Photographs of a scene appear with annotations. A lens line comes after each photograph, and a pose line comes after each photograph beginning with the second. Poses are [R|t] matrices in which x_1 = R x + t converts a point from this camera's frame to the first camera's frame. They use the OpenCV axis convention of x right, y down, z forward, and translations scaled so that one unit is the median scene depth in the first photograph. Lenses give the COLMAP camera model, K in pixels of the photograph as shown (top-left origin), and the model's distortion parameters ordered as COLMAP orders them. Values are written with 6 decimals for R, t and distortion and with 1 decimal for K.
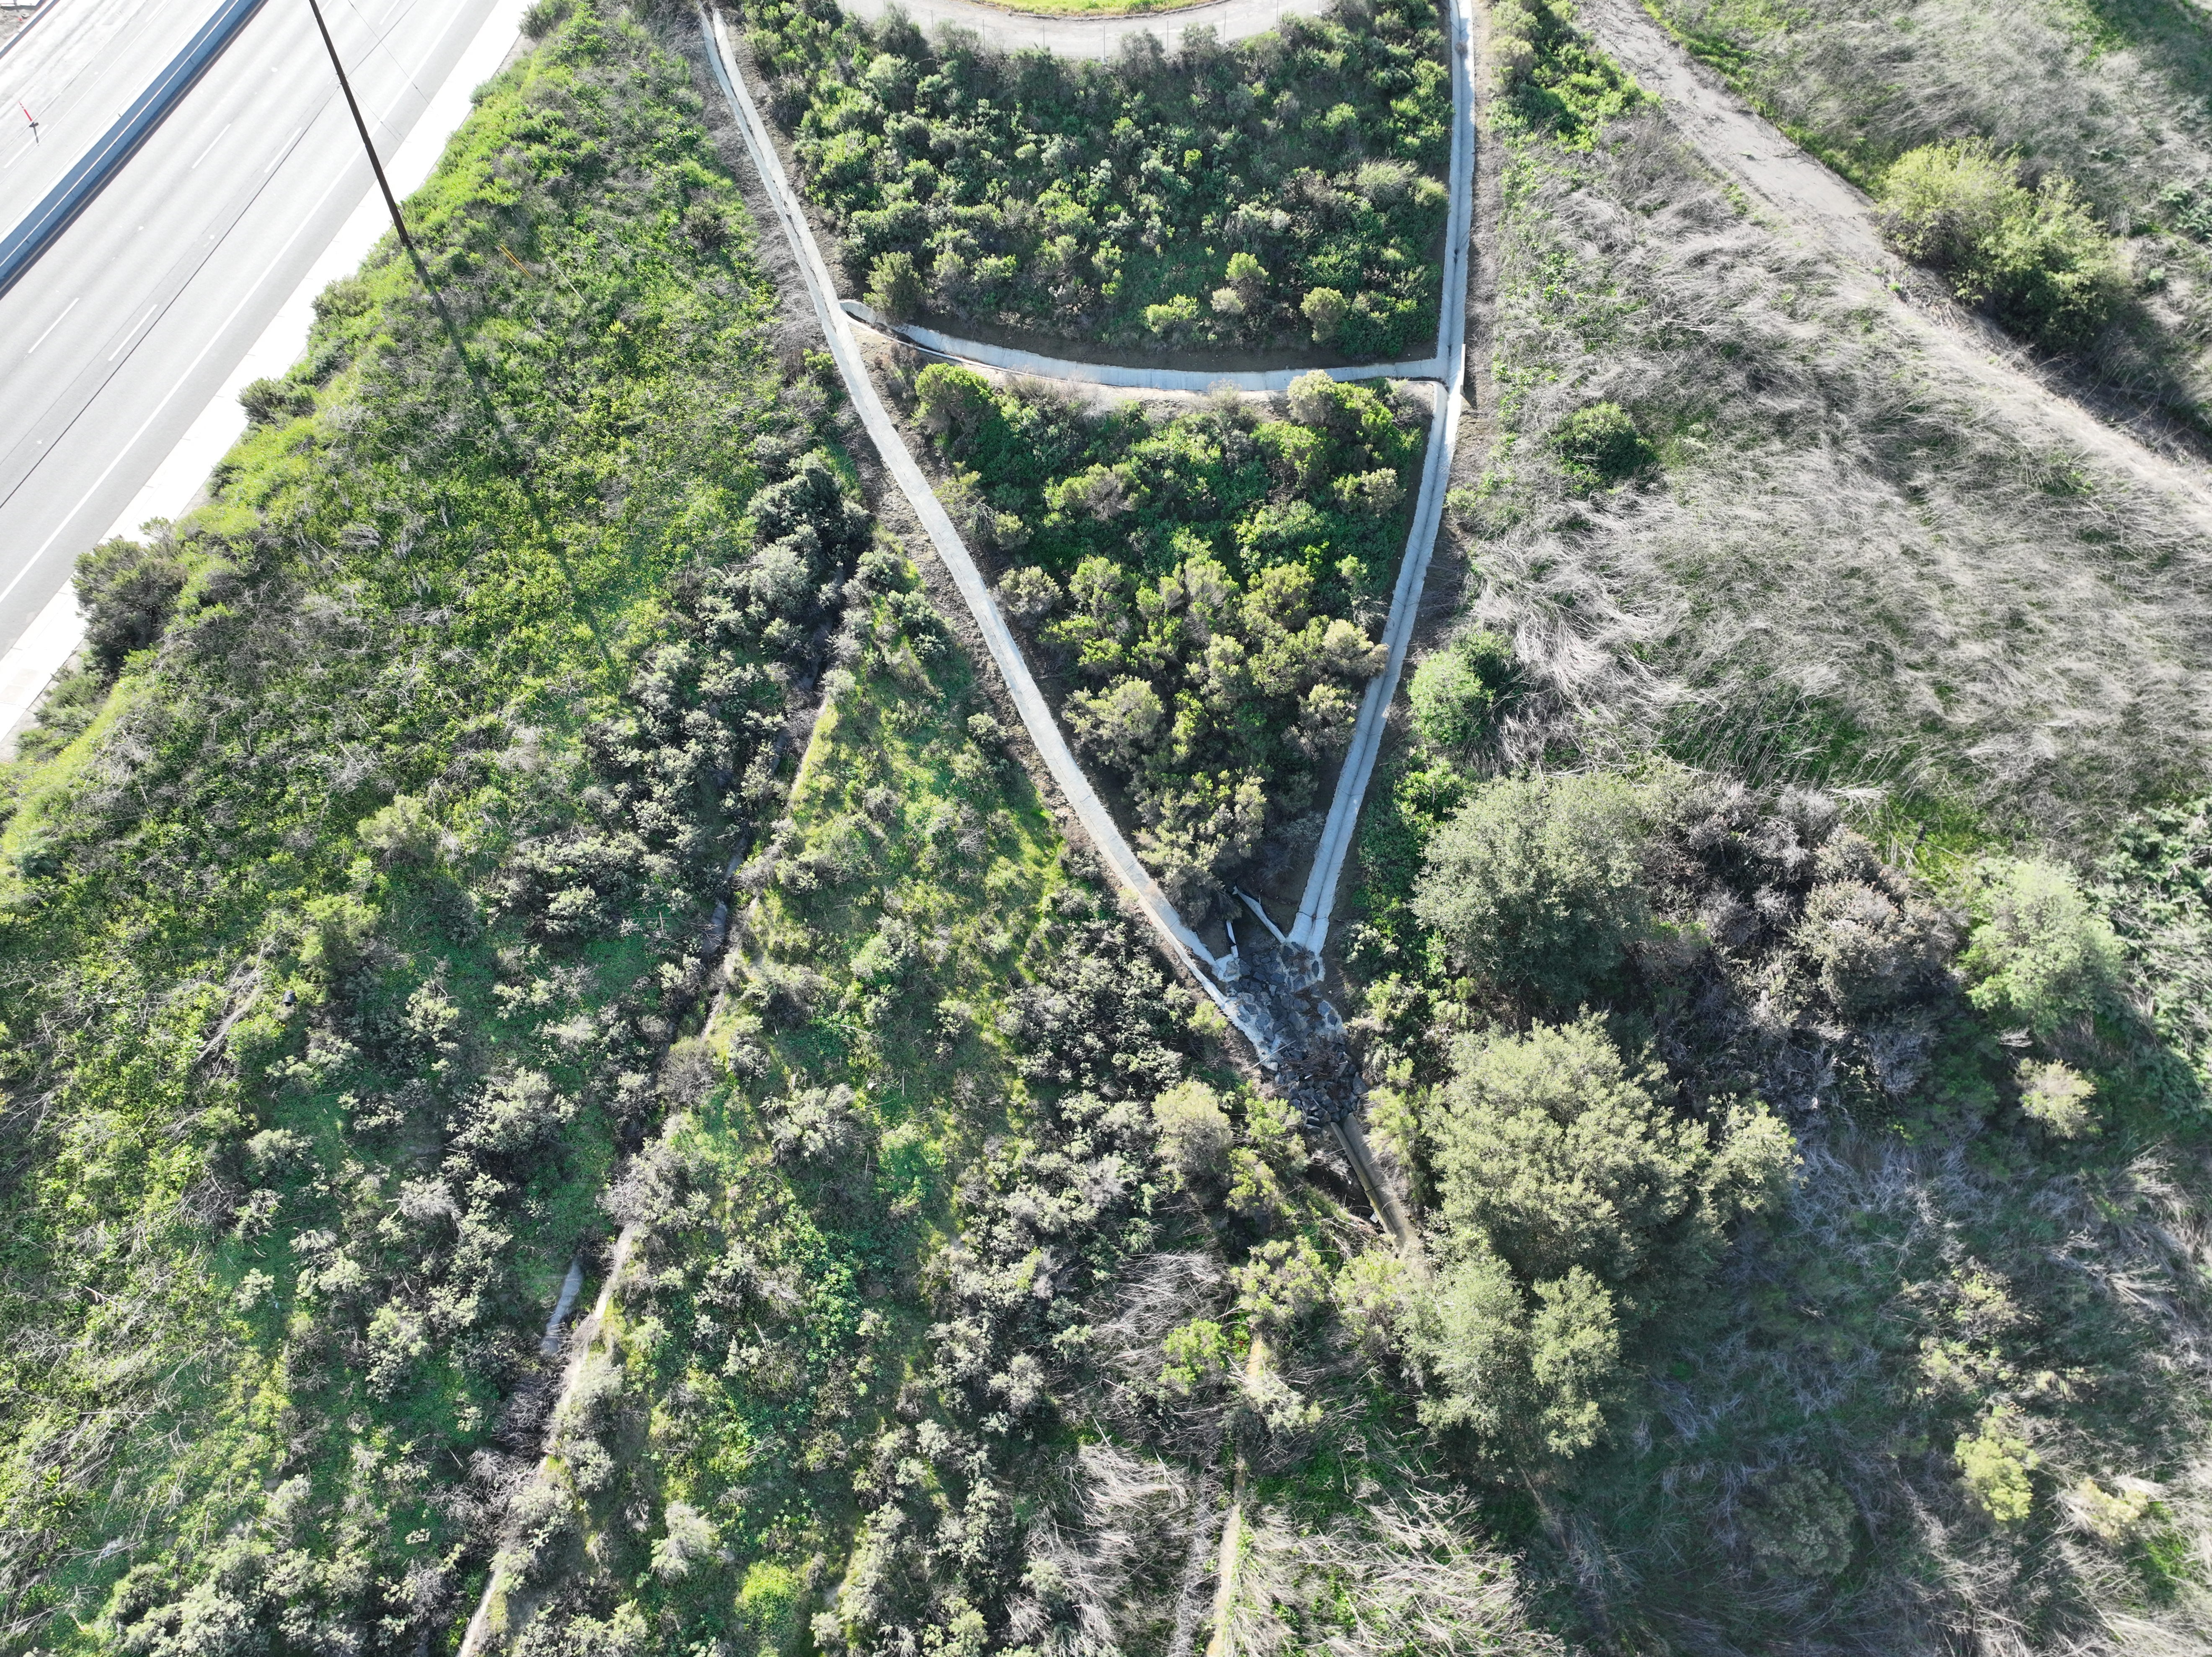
lens RADIAL K [[1549.7, 0, 1099.0], [0, 1549.7, 828.8], [0, 0, 1]] dist [-0.002914, 0.018490]
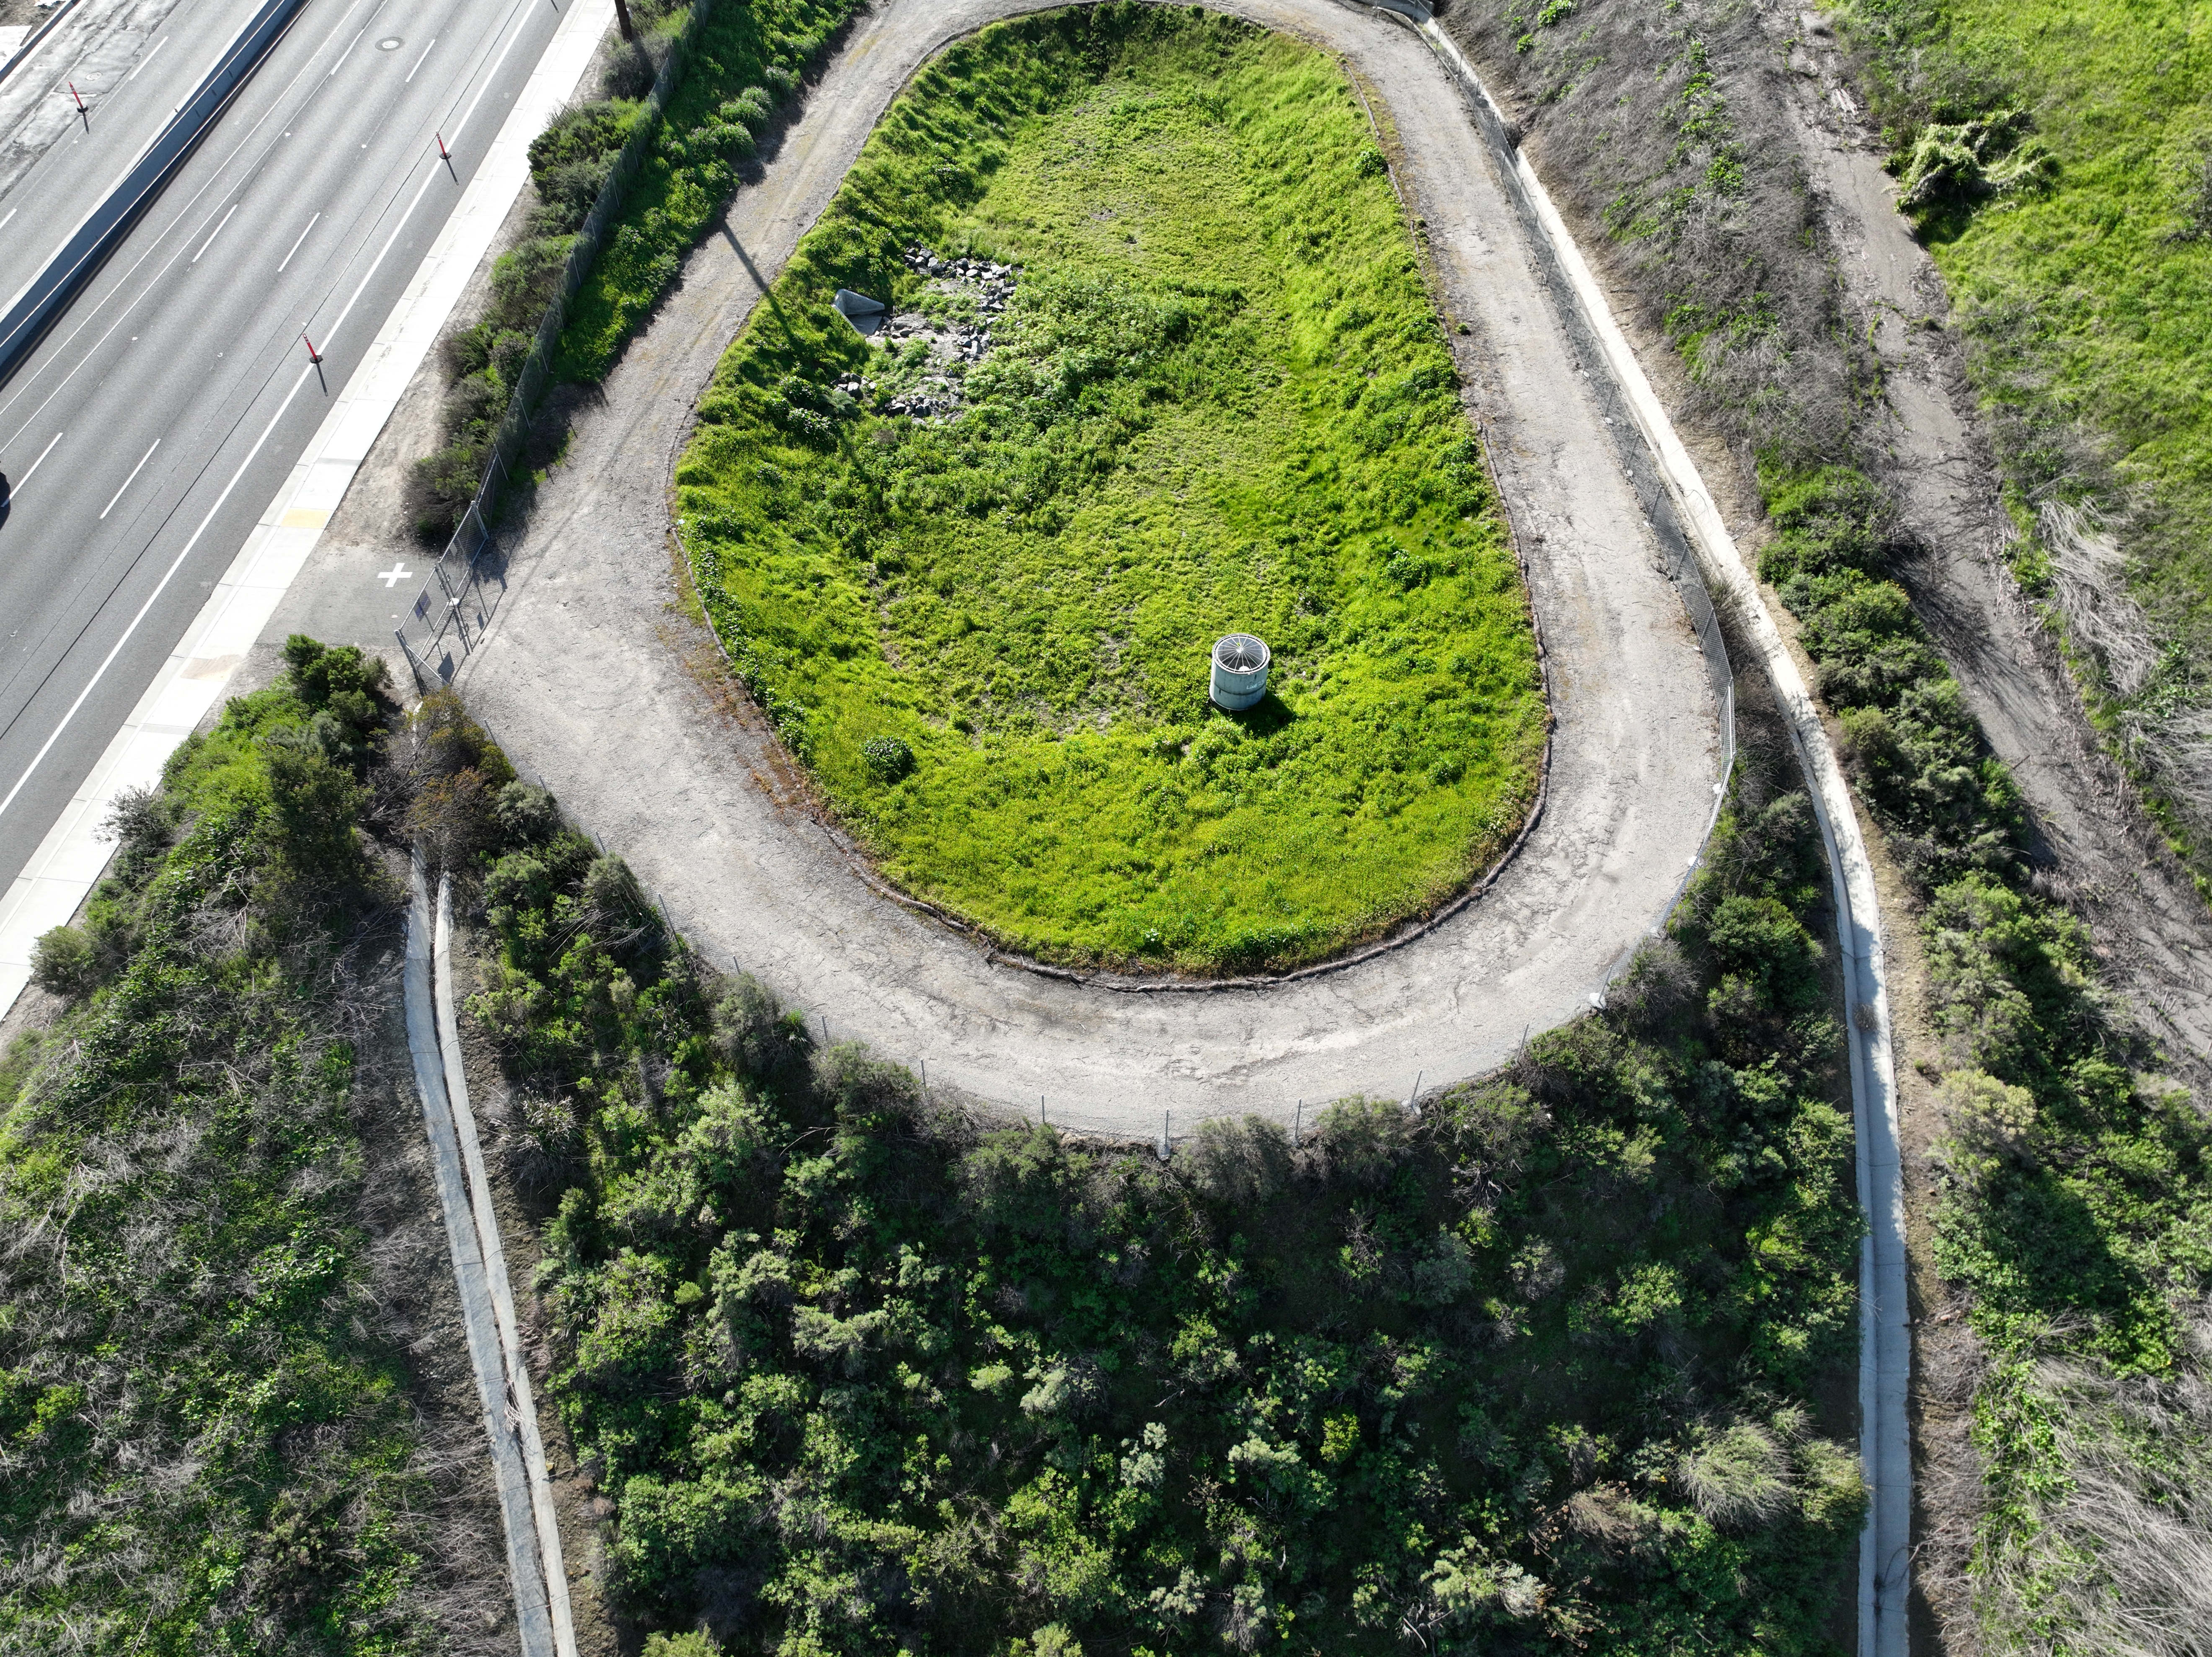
lens RADIAL K [[1549.7, 0, 1105.6], [0, 1549.7, 822.3], [0, 0, 1]] dist [-0.002914, 0.018490]
pose [[0.998149, 0.049239, -0.035684, -0.003373], [-0.049080, 0.998781, 0.005338, -0.659895], [0.035903, -0.003577, 0.999349, 0.562487]]
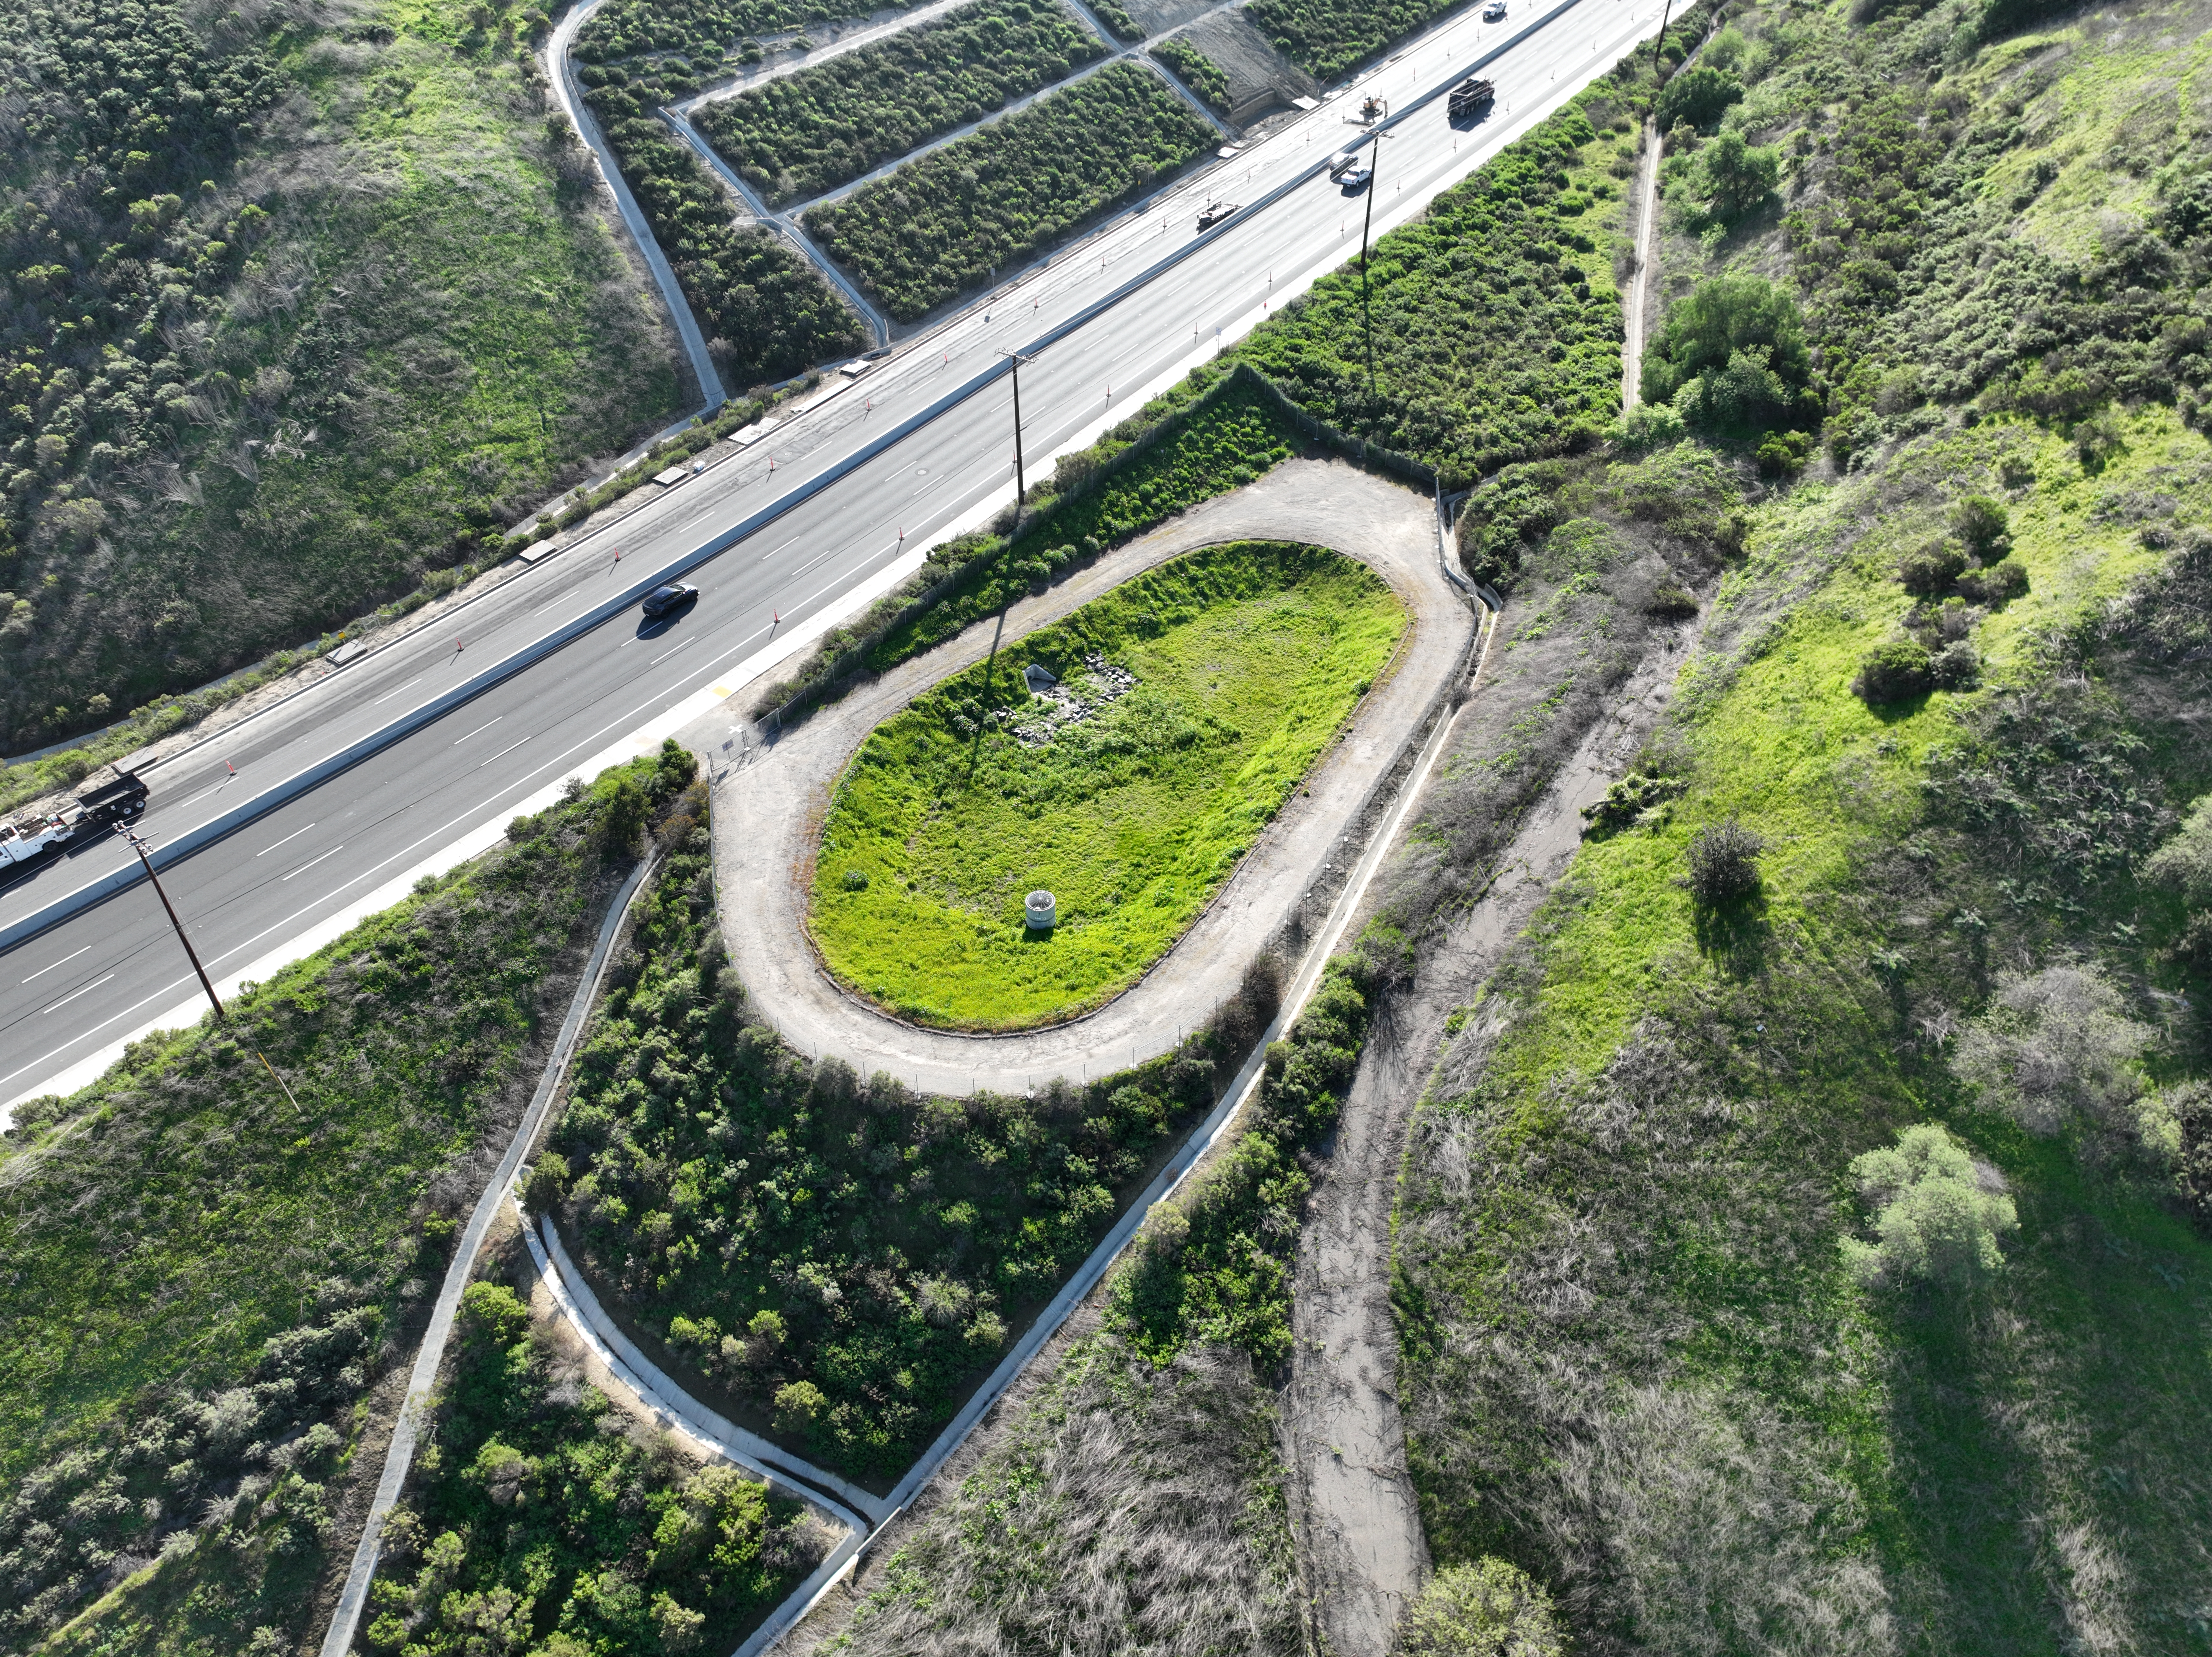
lens RADIAL K [[1549.7, 0, 1098.4], [0, 1549.7, 830.6], [0, 0, 1]] dist [-0.002914, 0.018490]
pose [[0.816242, 0.370334, -0.443399, 0.648070], [-0.440922, 0.895265, -0.063944, -0.726474], [0.373279, 0.247698, 0.894041, 0.061969]]
